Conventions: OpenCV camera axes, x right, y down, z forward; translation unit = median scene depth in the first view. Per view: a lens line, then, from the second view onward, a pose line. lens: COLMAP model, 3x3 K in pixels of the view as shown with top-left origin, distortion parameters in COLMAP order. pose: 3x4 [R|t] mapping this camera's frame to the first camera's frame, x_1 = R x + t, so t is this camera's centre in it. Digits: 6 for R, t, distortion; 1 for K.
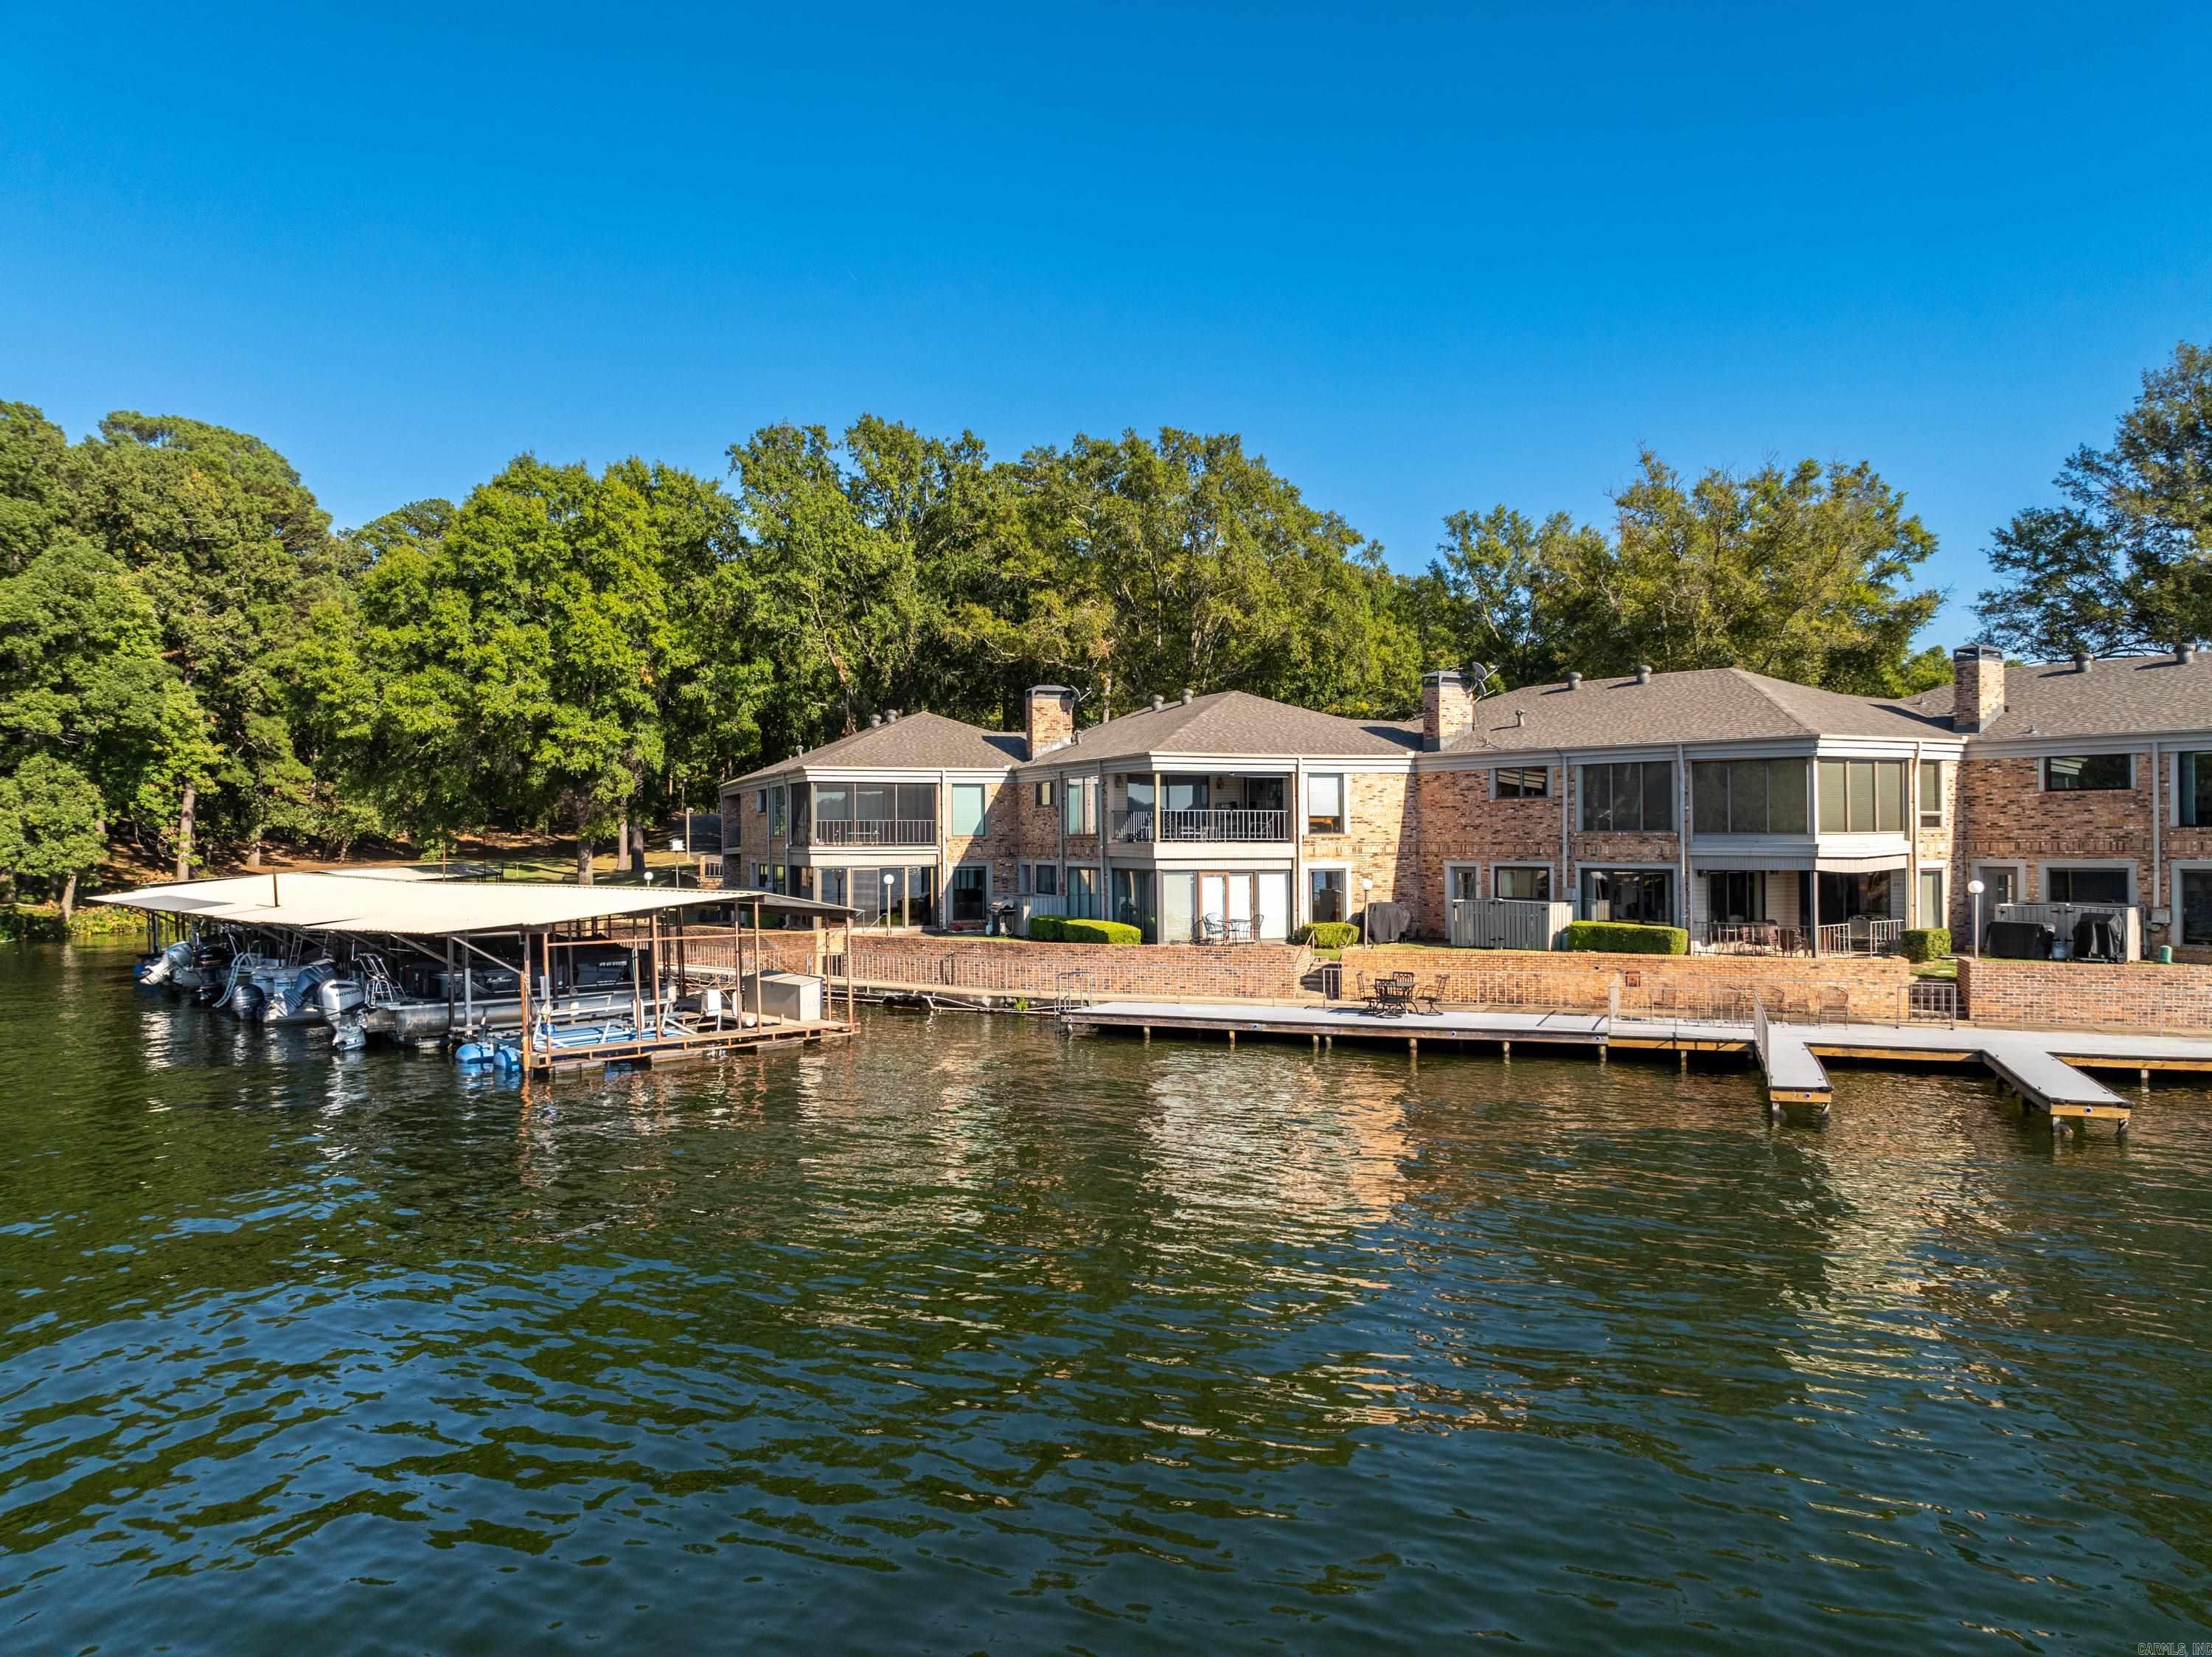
lens RADIAL K [[1600.8, 0, 1106.0], [0, 1600.8, 828.5], [0, 0, 1]] dist [0.001273, -0.034943]
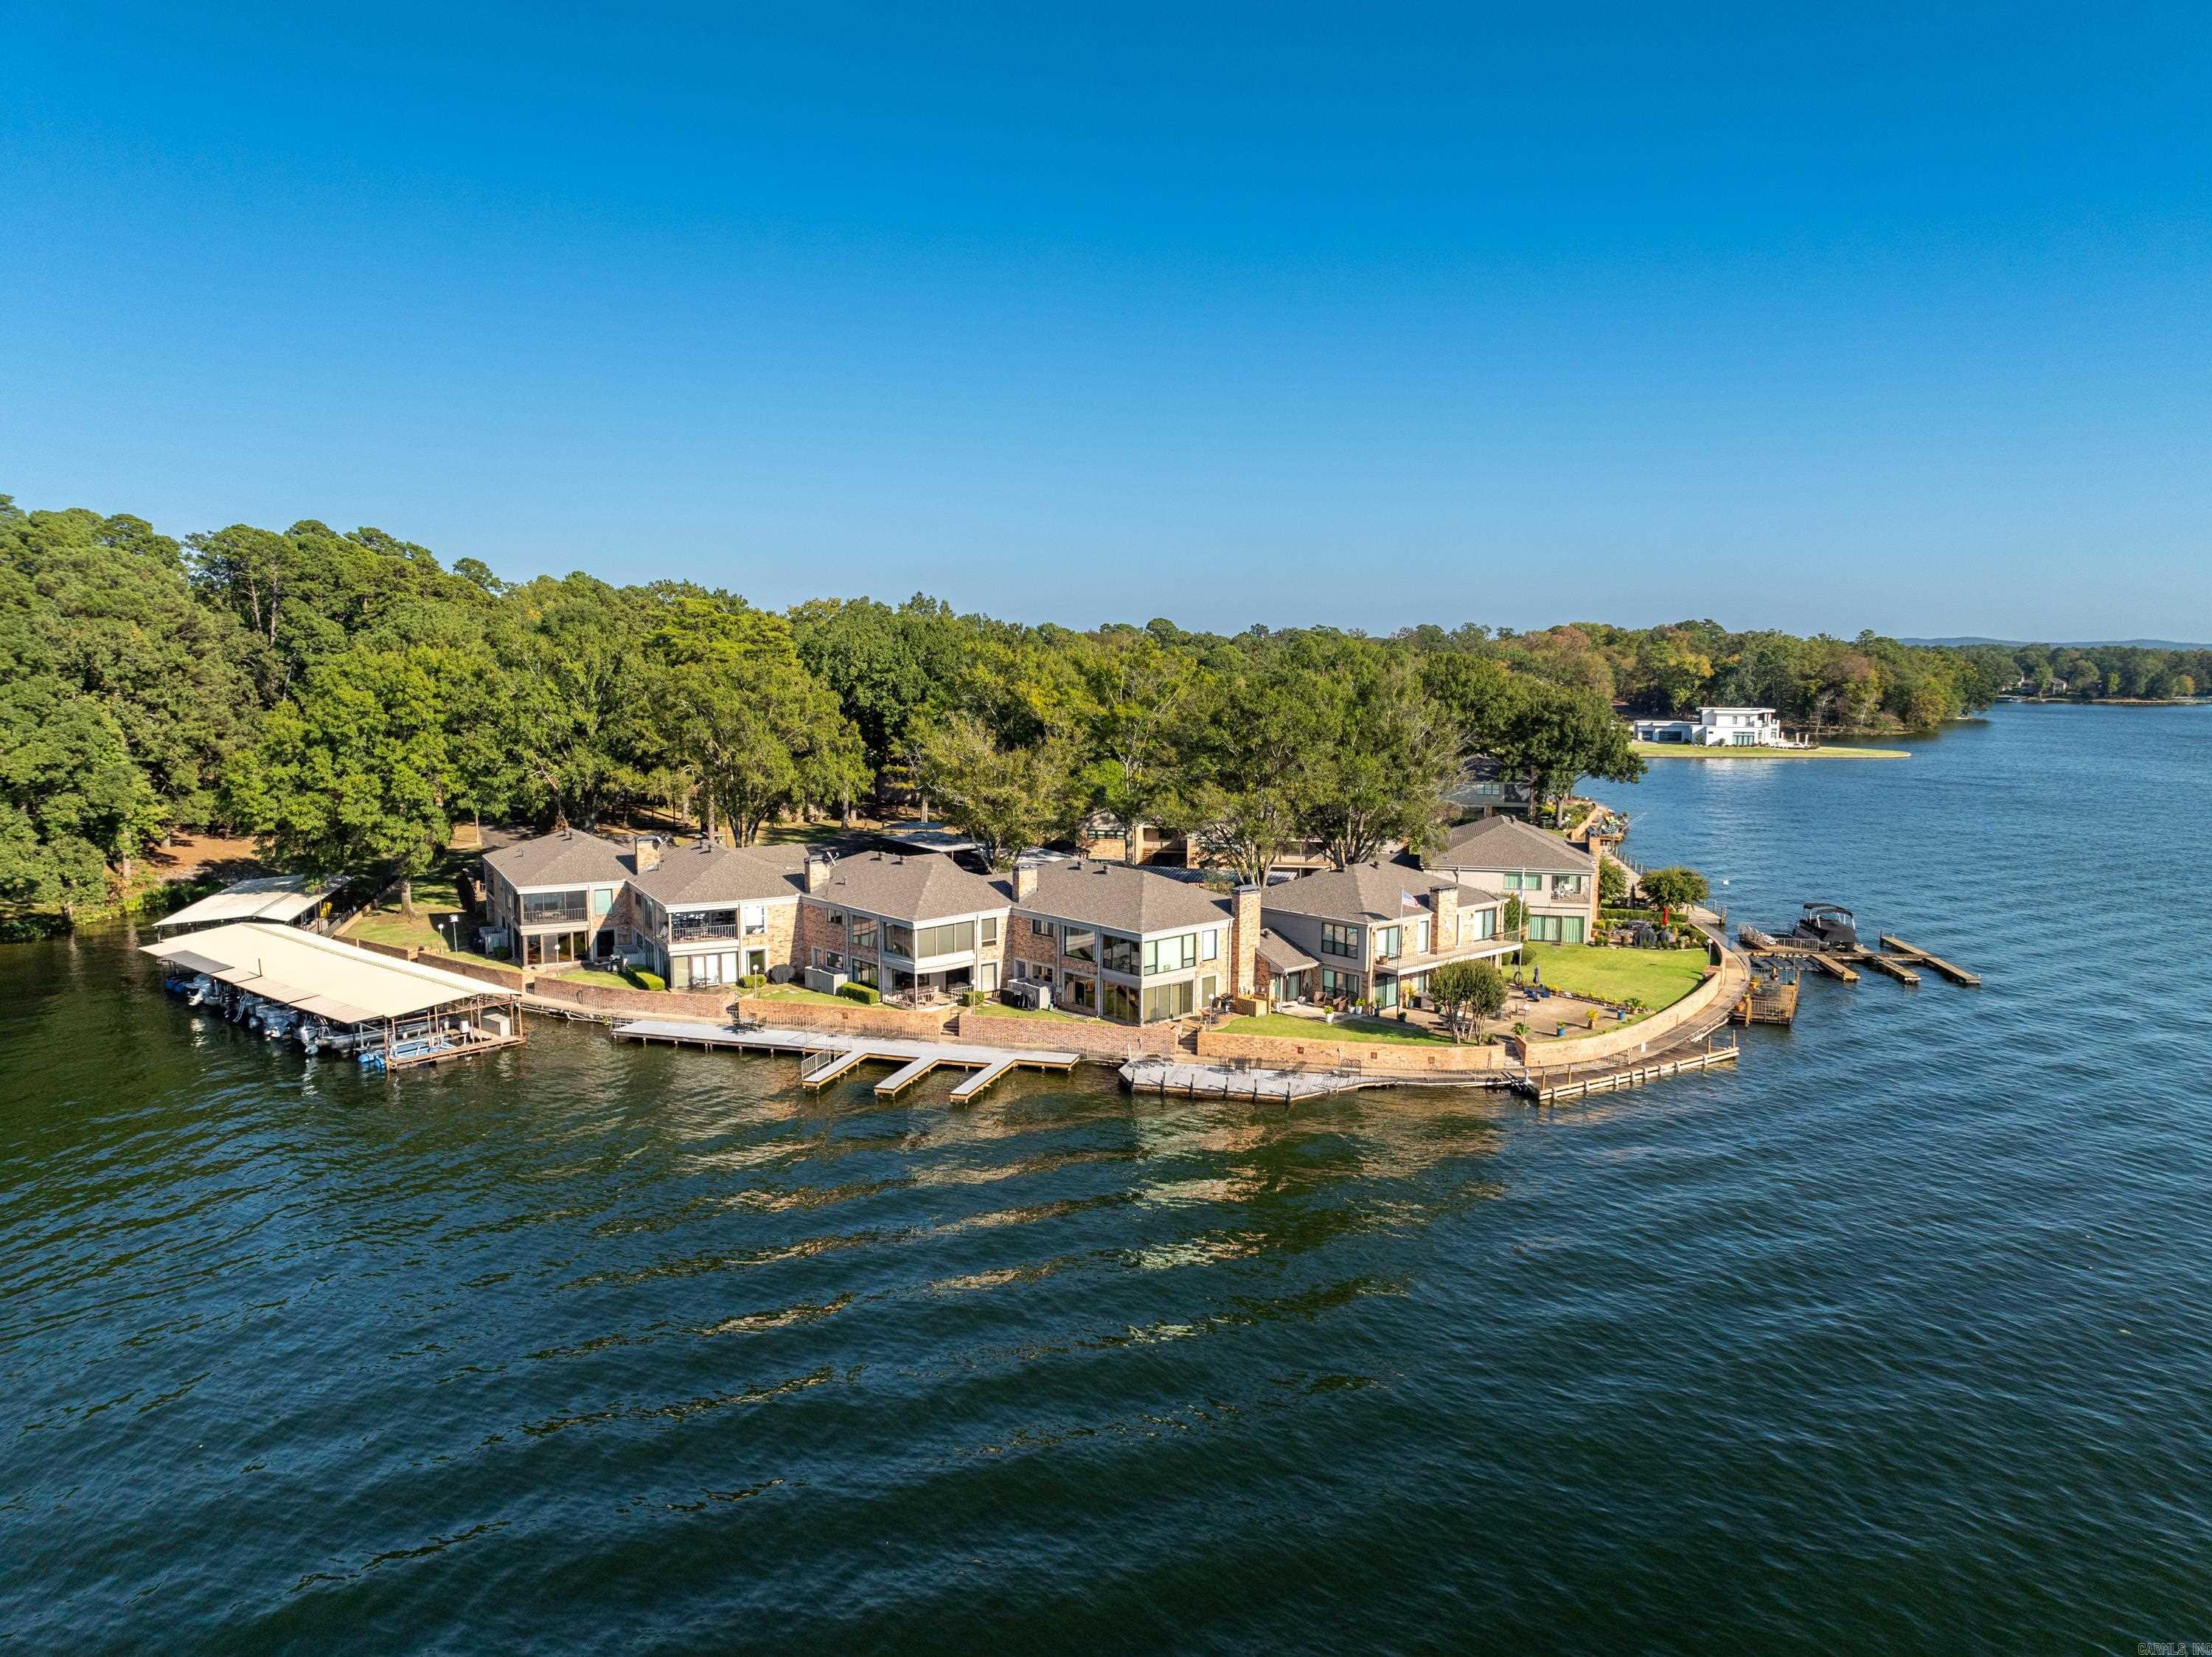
lens RADIAL K [[1586.0, 0, 1106.0], [0, 1586.0, 828.5], [0, 0, 1]] dist [-0.006784, -0.003714]
pose [[0.994636, -0.000450, 0.103441, 0.387535], [-0.011336, 0.993494, 0.113316, -0.388931], [-0.102819, -0.113880, 0.988160, -1.174306]]
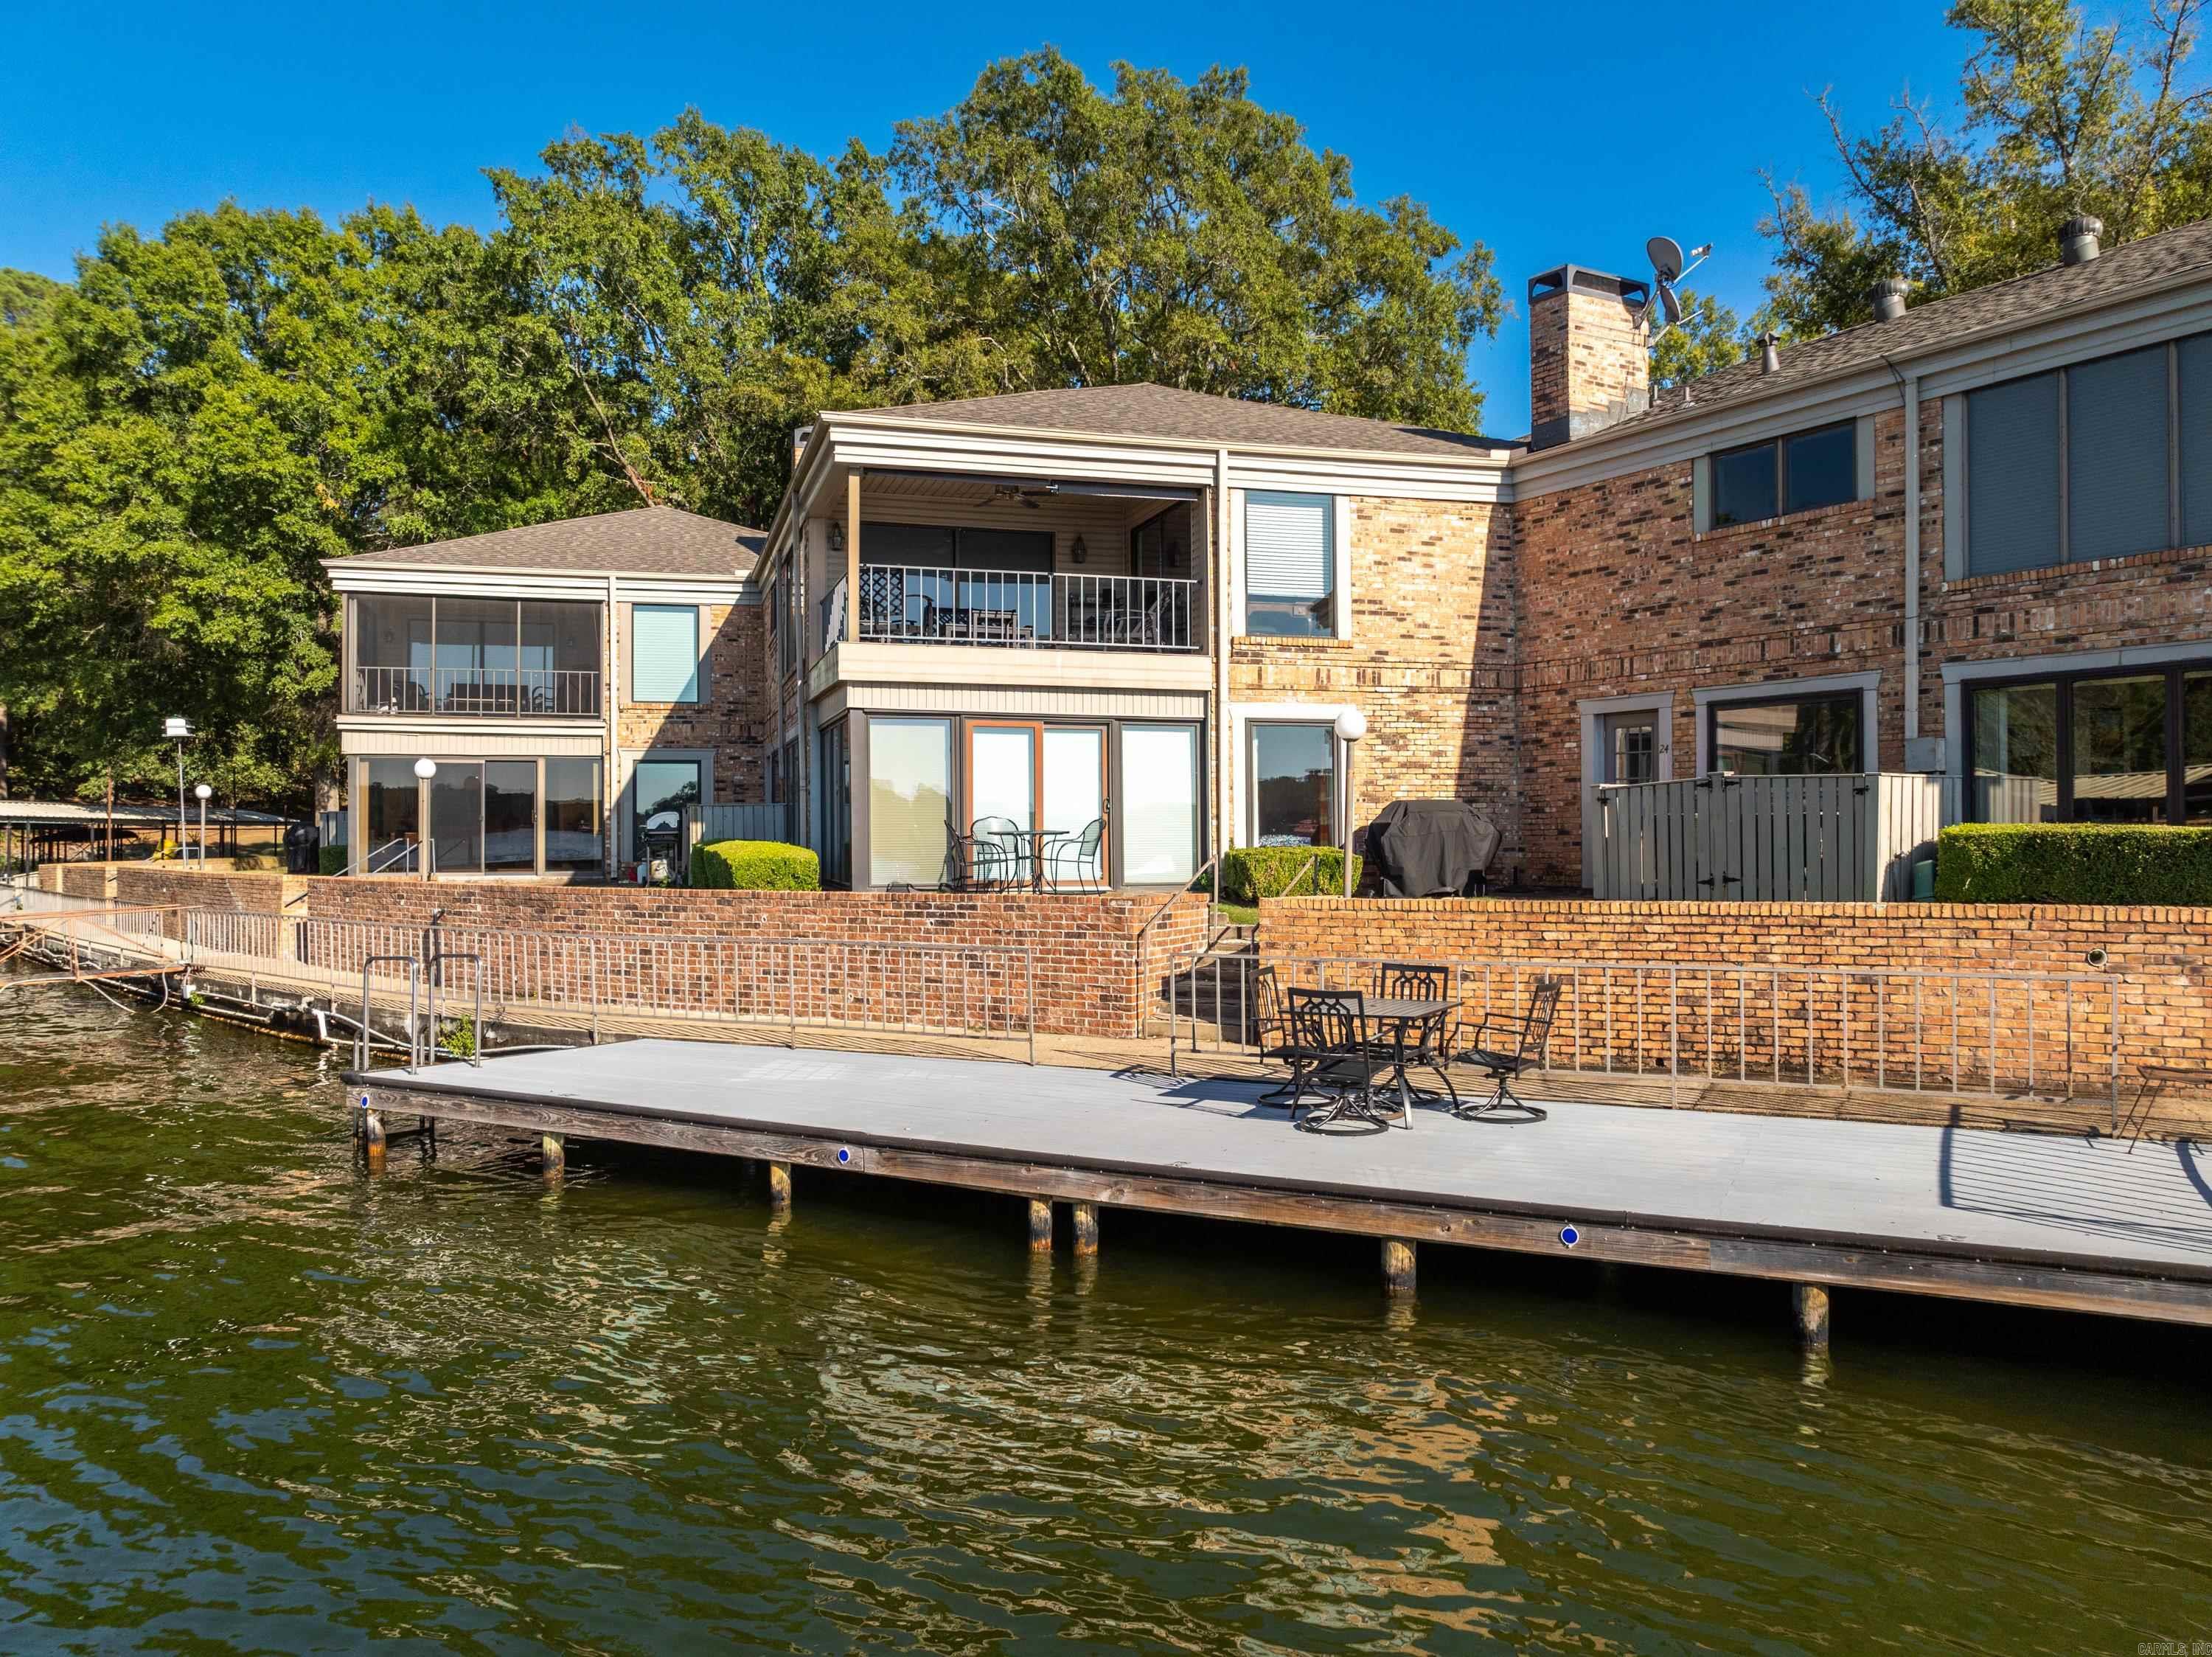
lens RADIAL K [[1586.0, 0, 1106.0], [0, 1586.0, 828.5], [0, 0, 1]] dist [-0.006784, -0.003714]
pose [[0.994852, 0.001079, -0.101329, 0.129586], [-0.000868, 0.999997, 0.002124, 0.052166], [0.101331, -0.002026, 0.994851, 0.572801]]
